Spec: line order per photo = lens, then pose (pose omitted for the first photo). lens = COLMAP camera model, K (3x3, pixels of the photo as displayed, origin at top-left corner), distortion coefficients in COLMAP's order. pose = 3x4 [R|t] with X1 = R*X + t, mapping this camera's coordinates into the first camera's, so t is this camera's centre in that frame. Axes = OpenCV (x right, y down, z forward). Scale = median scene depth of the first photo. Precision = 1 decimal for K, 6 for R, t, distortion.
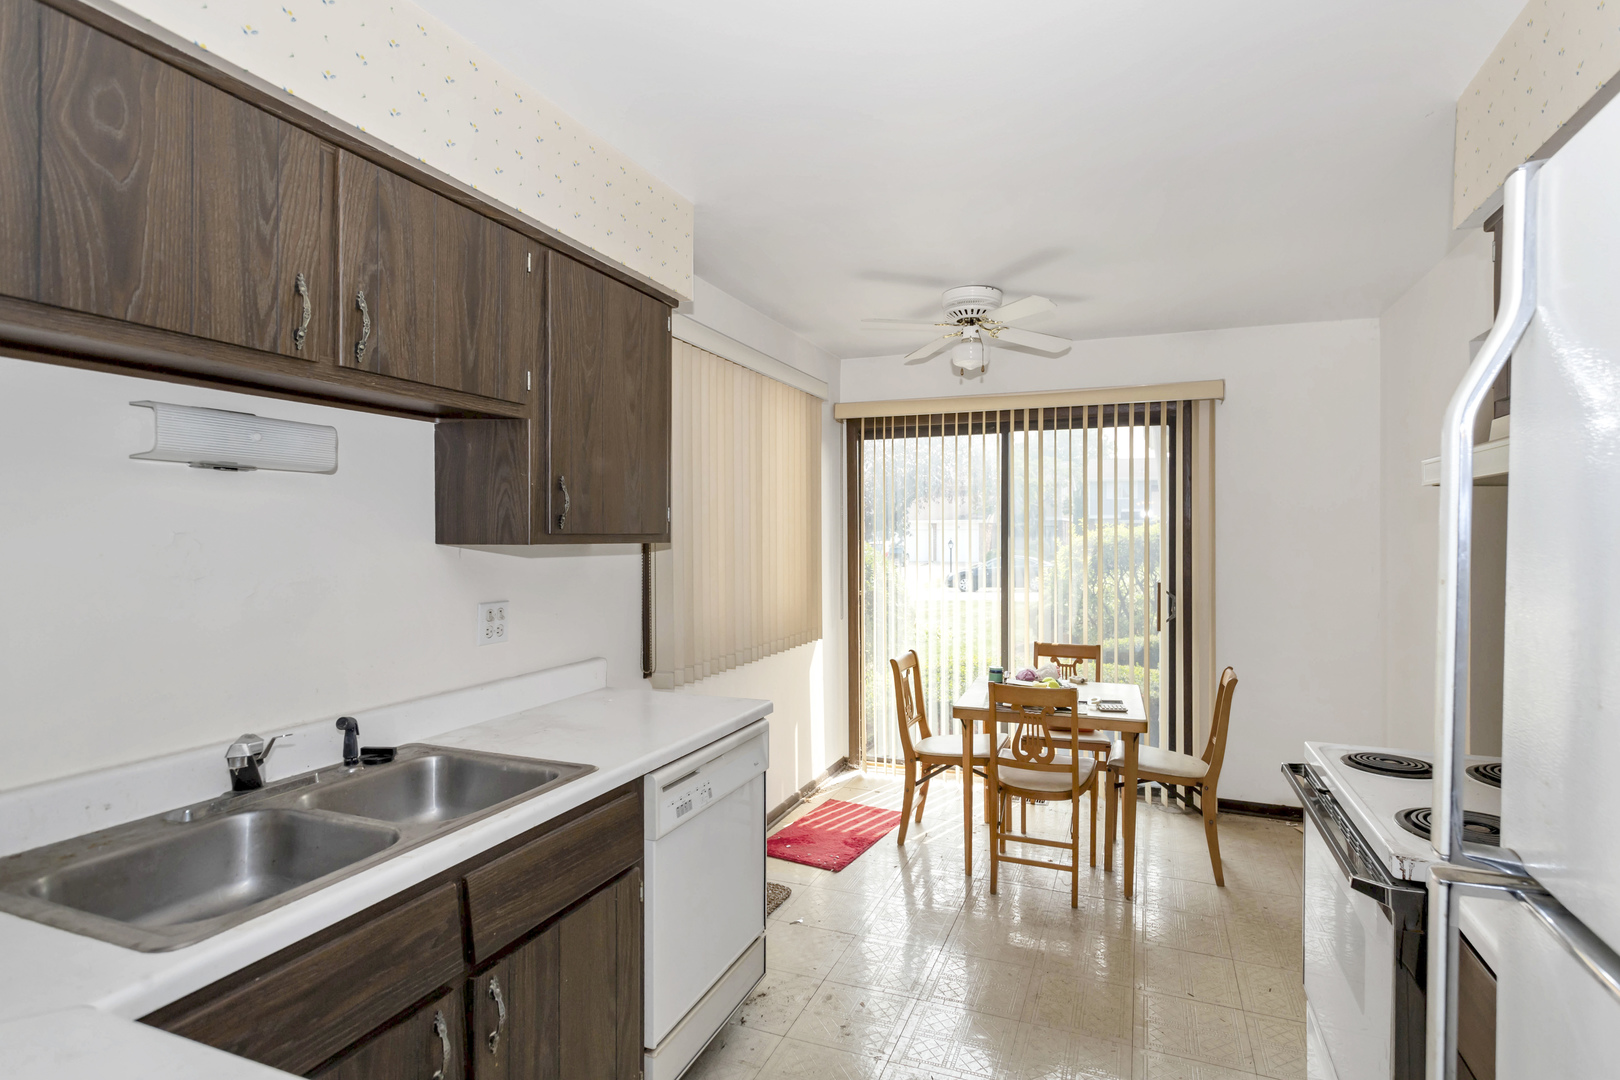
lens RADIAL K [[802.6, 0, 816.4], [0, 802.6, 518.8], [0, 0, 1]] dist [0.035821, 0.000121]
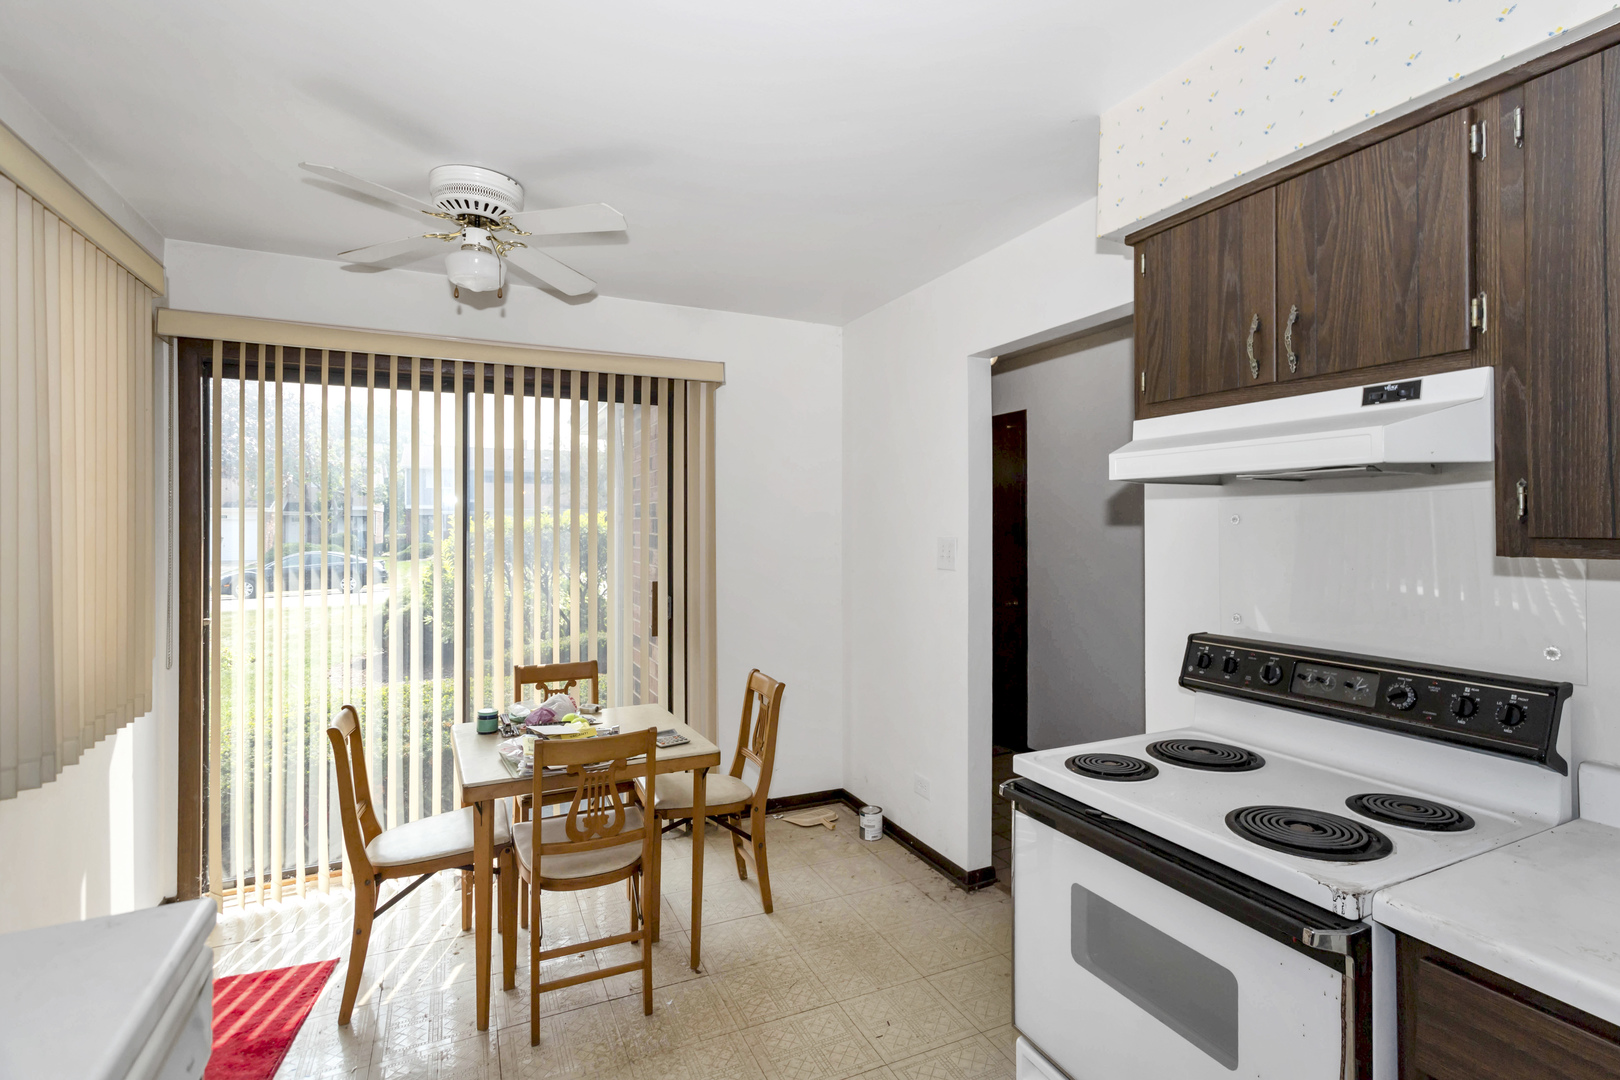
lens RADIAL K [[802.6, 0, 816.4], [0, 802.6, 518.8], [0, 0, 1]] dist [0.035821, 0.000121]
pose [[0.681566, 0.003182, 0.731750, -0.107826], [-0.013087, 0.999884, 0.007841, 0.000695], [-0.731640, -0.014921, 0.681528, 0.280808]]
